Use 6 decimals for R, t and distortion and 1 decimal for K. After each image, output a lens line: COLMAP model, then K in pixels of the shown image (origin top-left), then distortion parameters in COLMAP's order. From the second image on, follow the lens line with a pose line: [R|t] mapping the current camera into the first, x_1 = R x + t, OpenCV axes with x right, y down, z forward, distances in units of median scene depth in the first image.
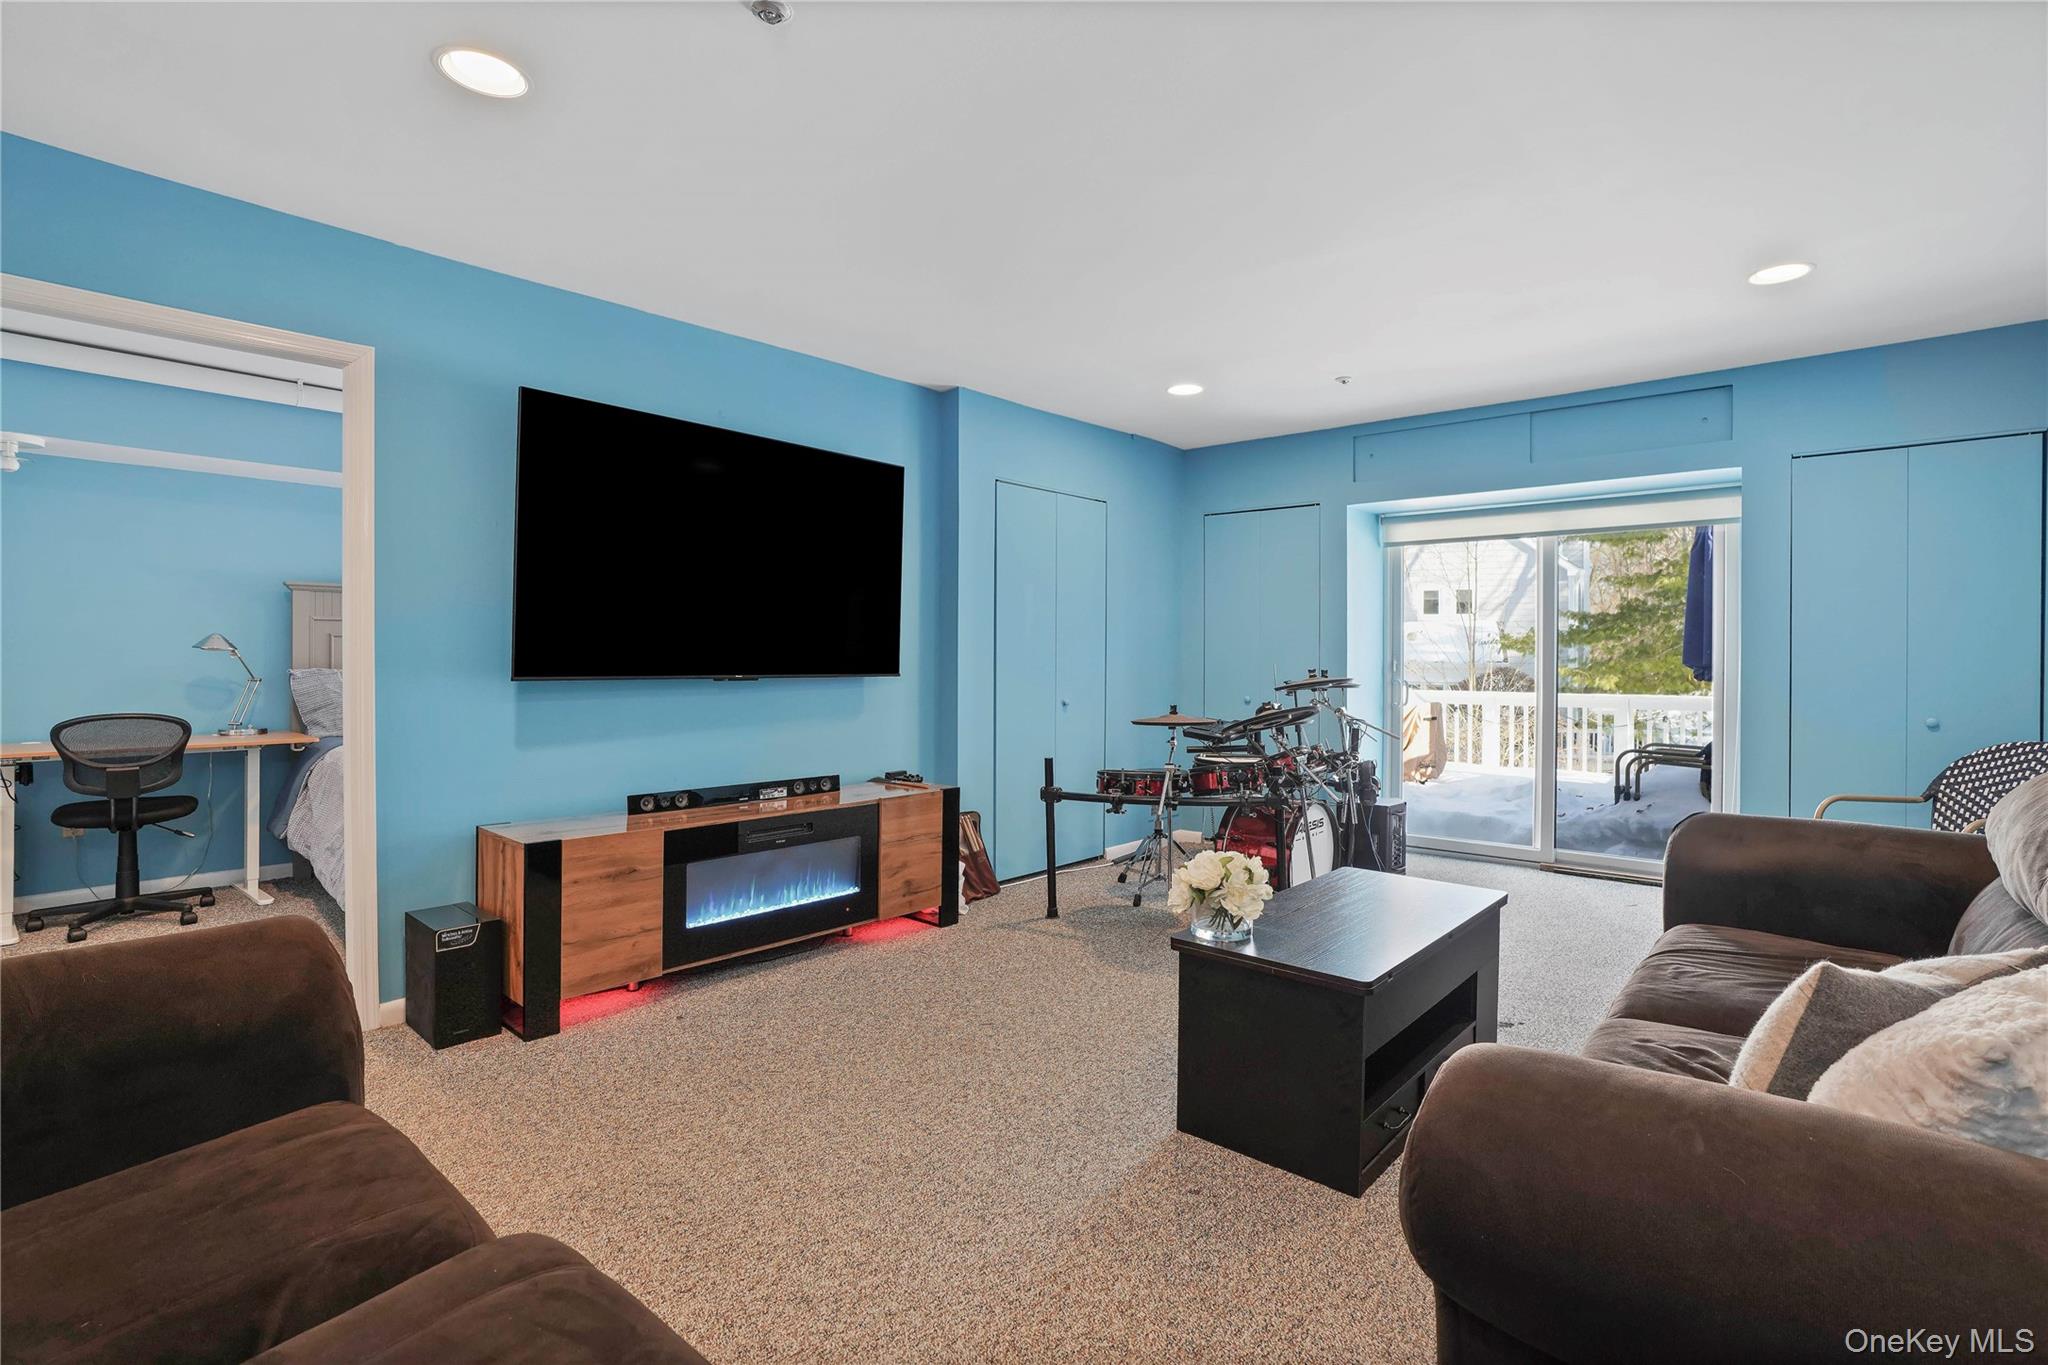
lens RADIAL K [[949.8, 0, 1032.0], [0, 949.8, 687.0], [0, 0, 1]] dist [-0.047873, 0.026373]
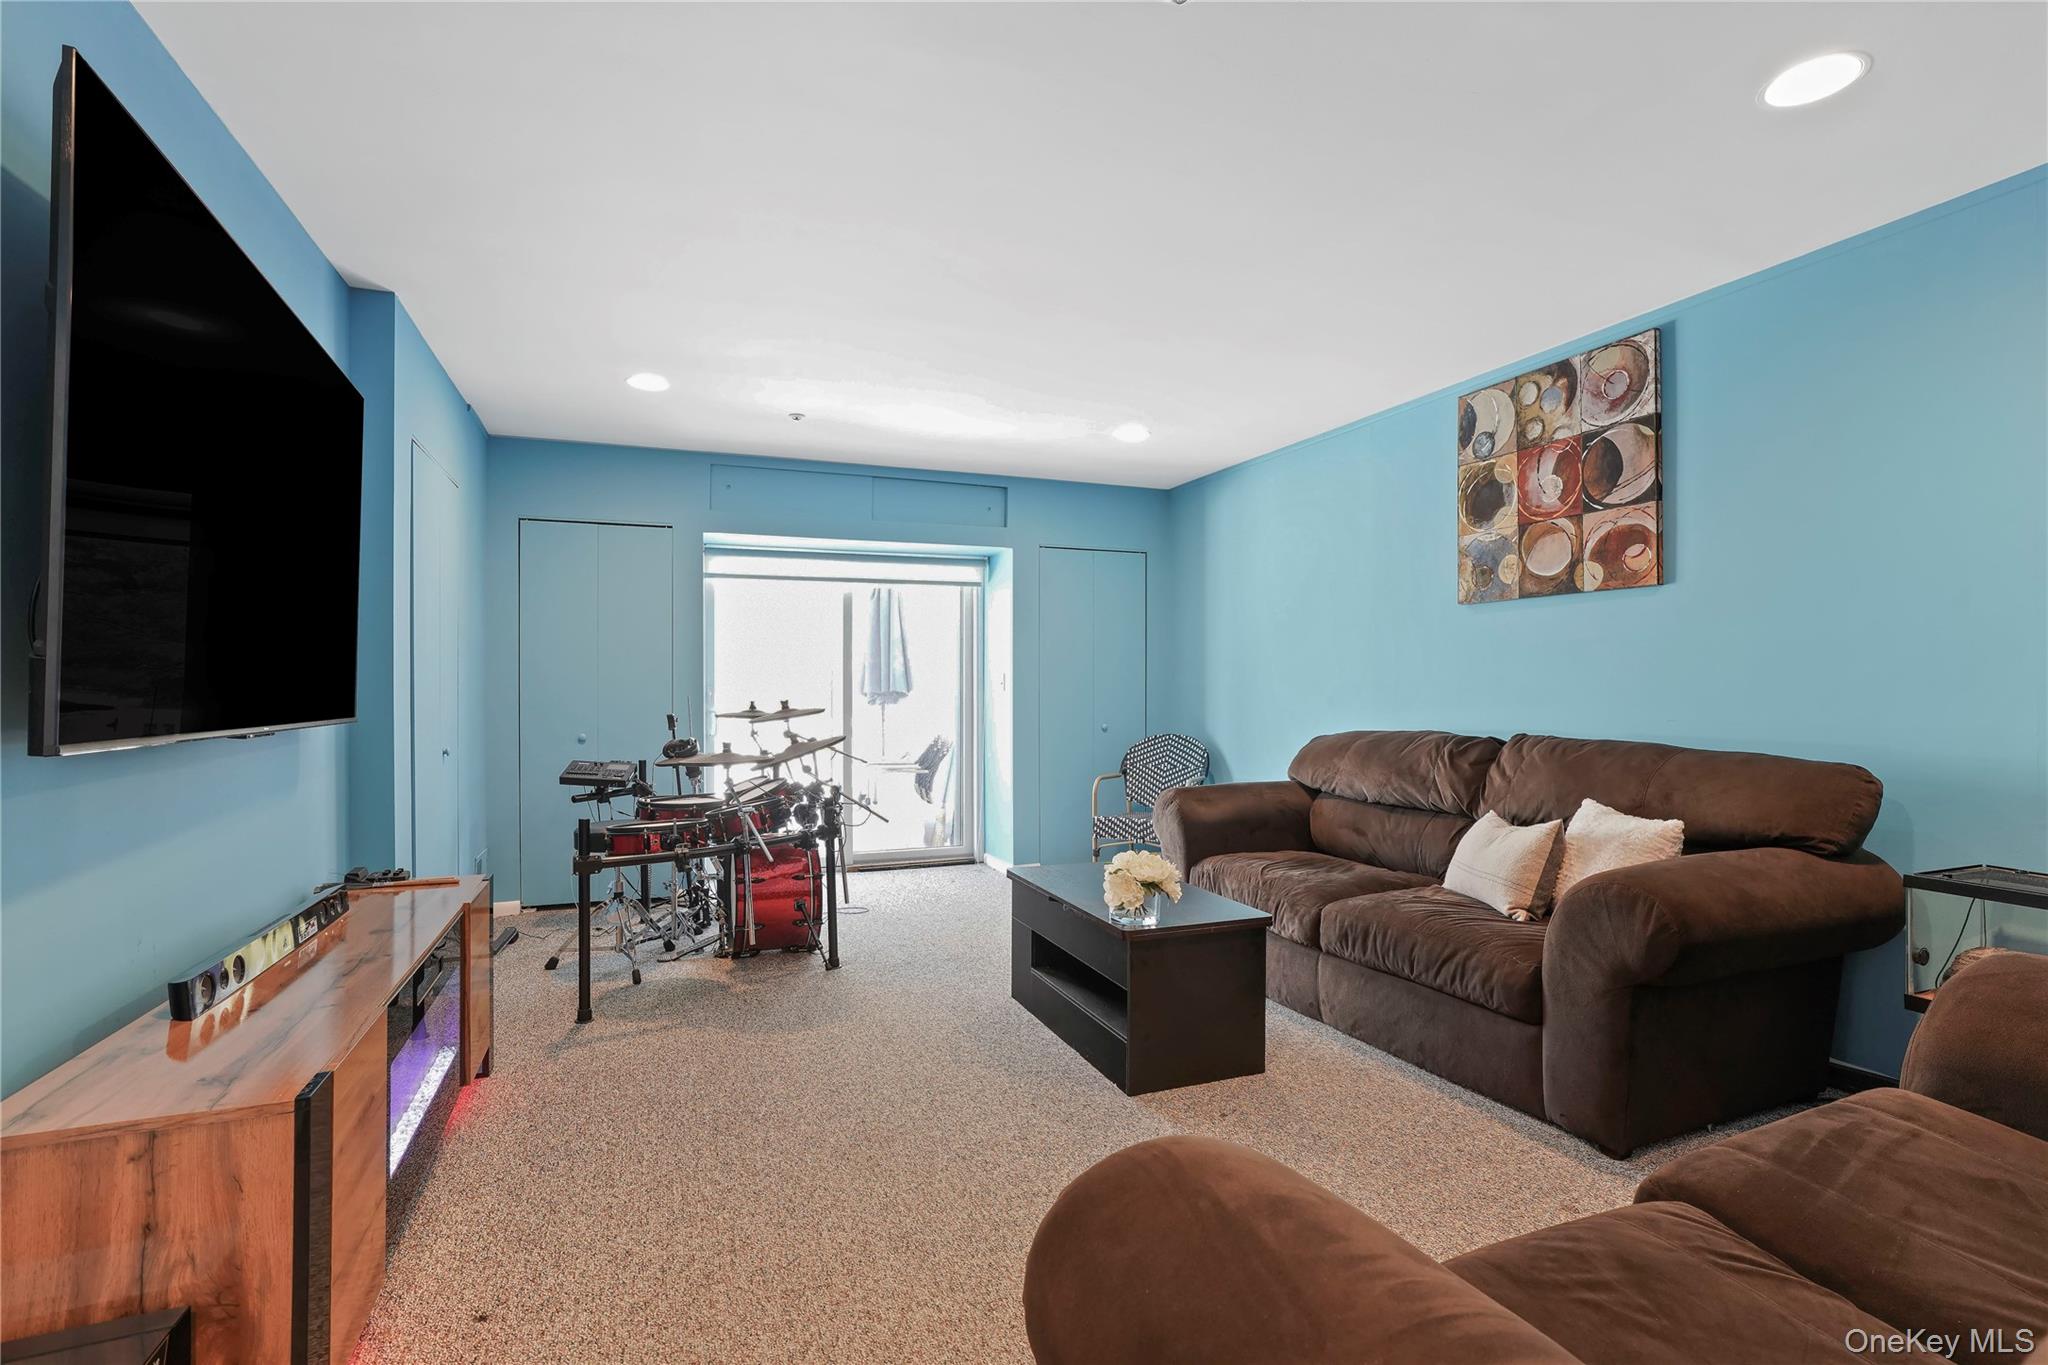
lens RADIAL K [[963.8, 0, 1046.5], [0, 963.8, 687.3], [0, 0, 1]] dist [-0.055312, 0.028717]
pose [[0.460550, -0.005363, 0.887618, -0.536038], [0.032733, 0.999404, -0.010945, -0.014647], [-0.887030, 0.034095, 0.460451, 0.302439]]
